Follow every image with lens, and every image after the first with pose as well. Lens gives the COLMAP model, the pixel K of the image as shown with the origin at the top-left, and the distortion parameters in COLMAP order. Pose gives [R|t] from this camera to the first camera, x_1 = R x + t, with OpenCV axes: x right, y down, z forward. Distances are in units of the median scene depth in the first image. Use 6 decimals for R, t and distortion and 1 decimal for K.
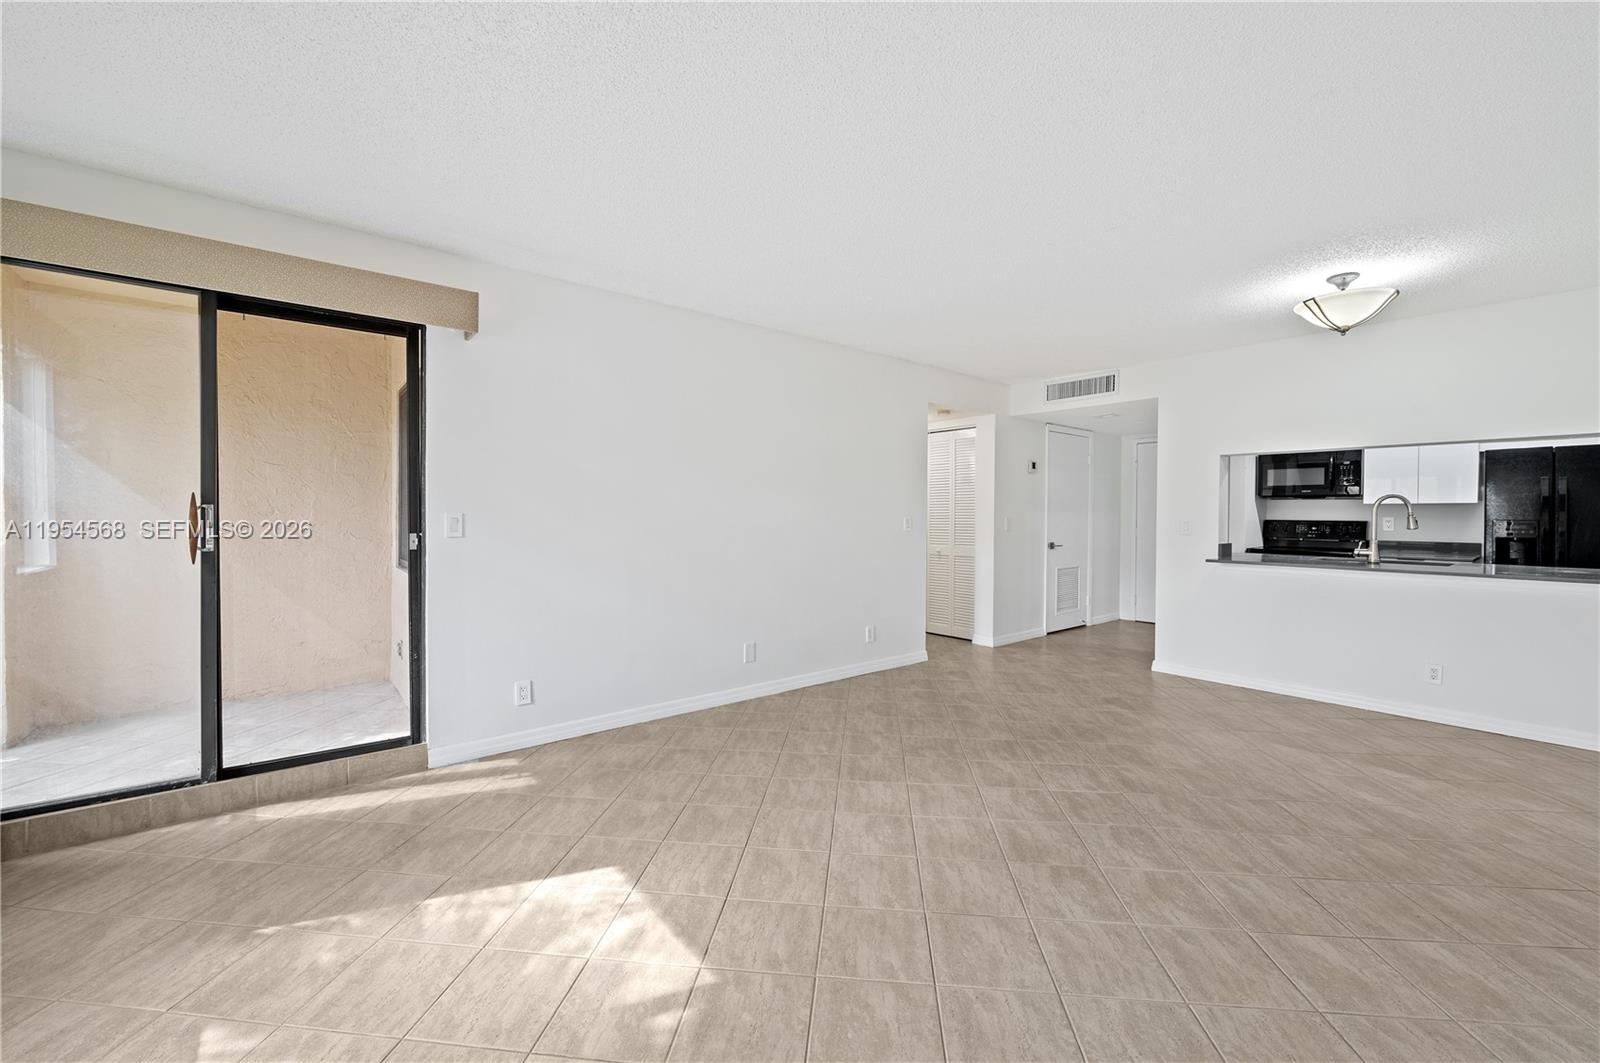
lens RADIAL K [[631.2, 0, 800.0], [0, 631.2, 531.5], [0, 0, 1]] dist [-0.007028, -0.000084]
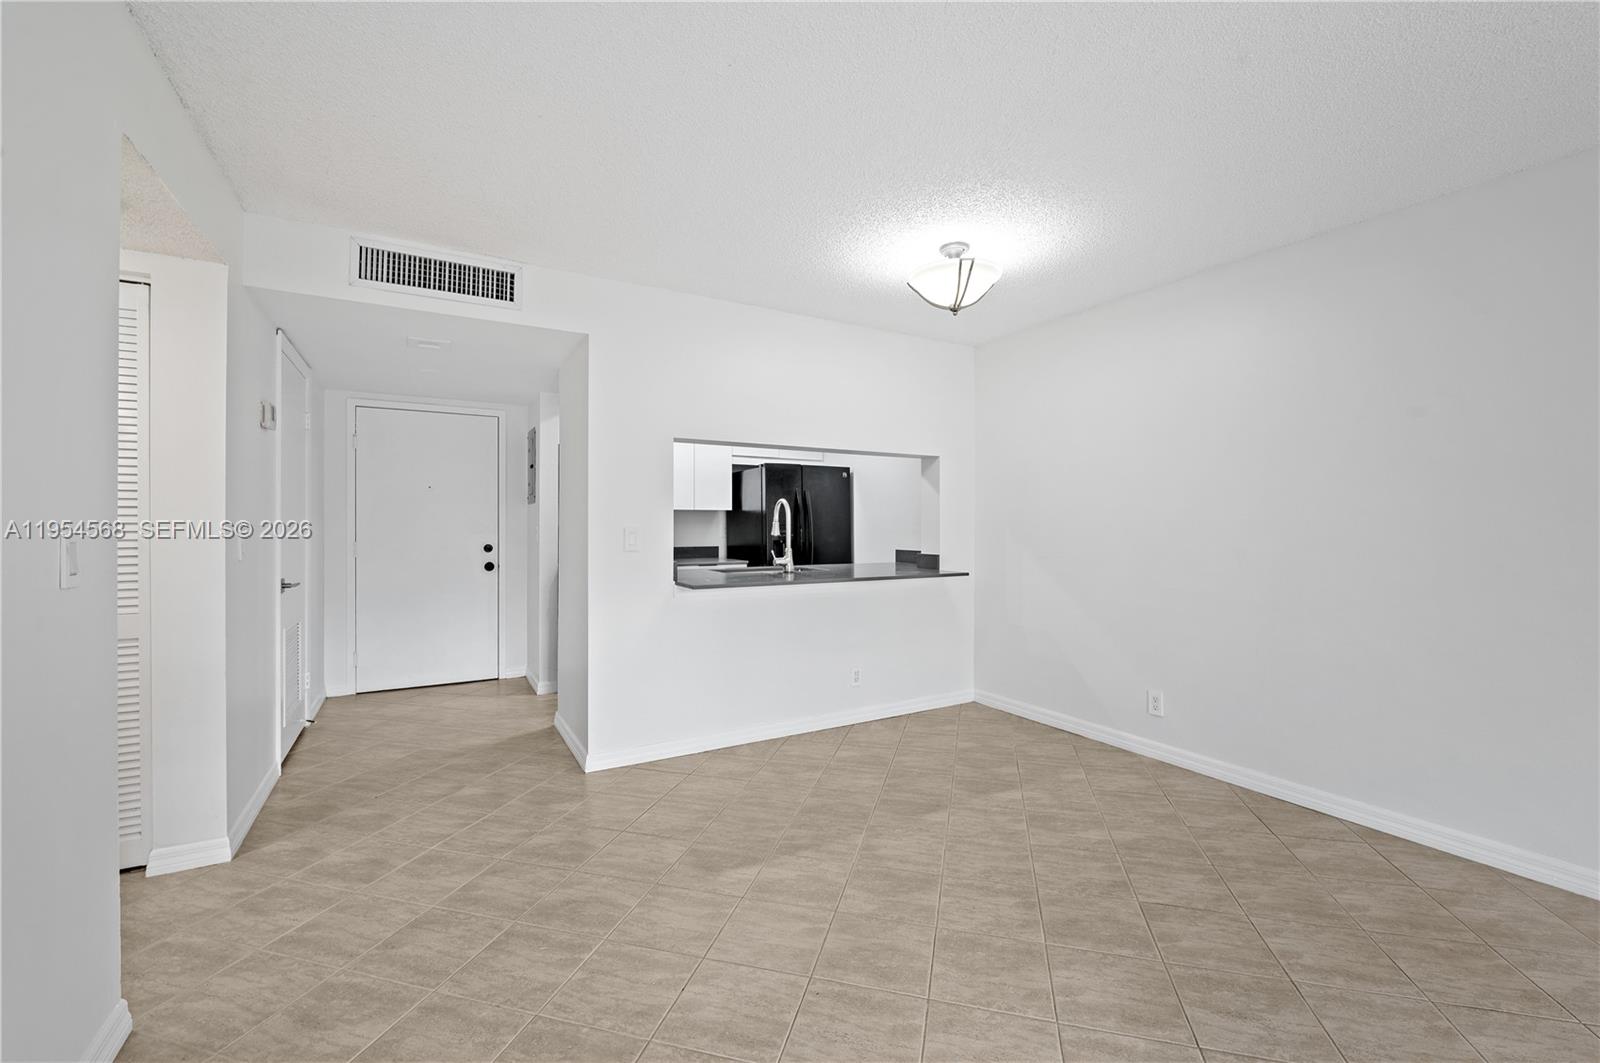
lens RADIAL K [[649.2, 0, 802.6], [0, 649.2, 522.7], [0, 0, 1]] dist [-0.018288, 0.000163]
pose [[0.145505, -0.003430, 0.989352, -0.051944], [0.024517, 0.999699, -0.000140, -0.027243], [-0.989054, 0.024276, 0.145545, 0.953362]]
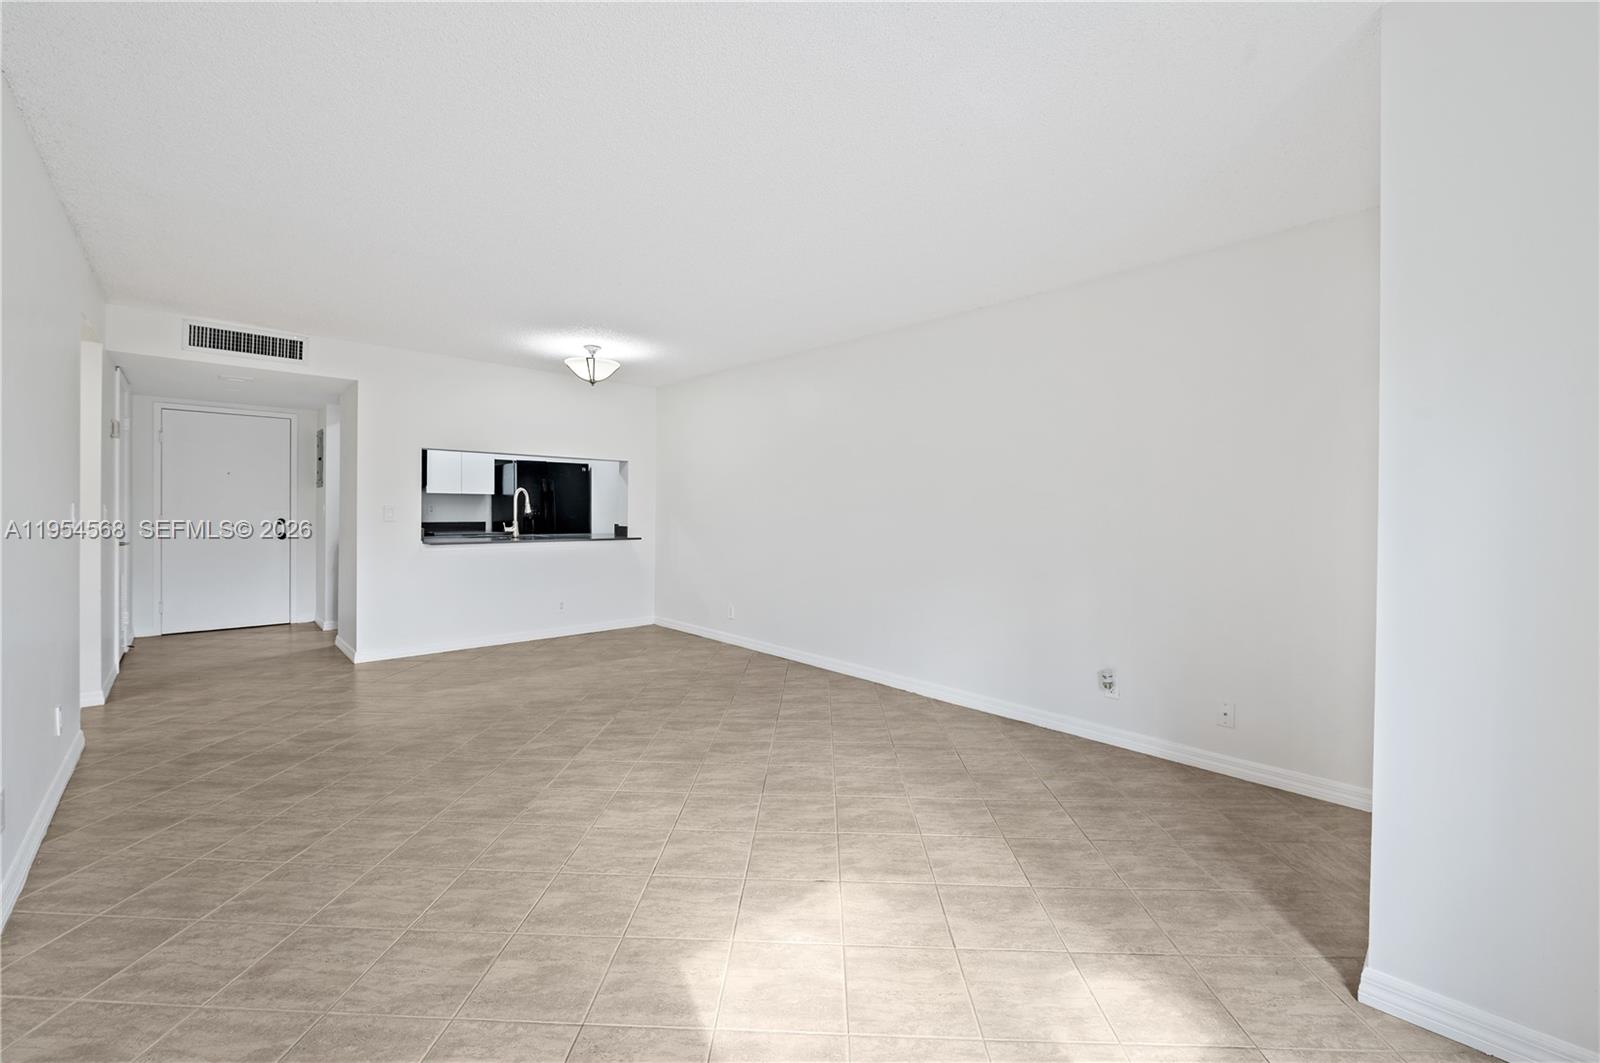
lens RADIAL K [[653.0, 0, 794.8], [0, 653.0, 511.7], [0, 0, 1]] dist [0.009884, -0.008648]
pose [[-0.072942, -0.010719, 0.997279, -0.665092], [0.014908, 0.999819, 0.011837, -0.017444], [-0.997225, 0.015731, -0.072769, 0.552414]]
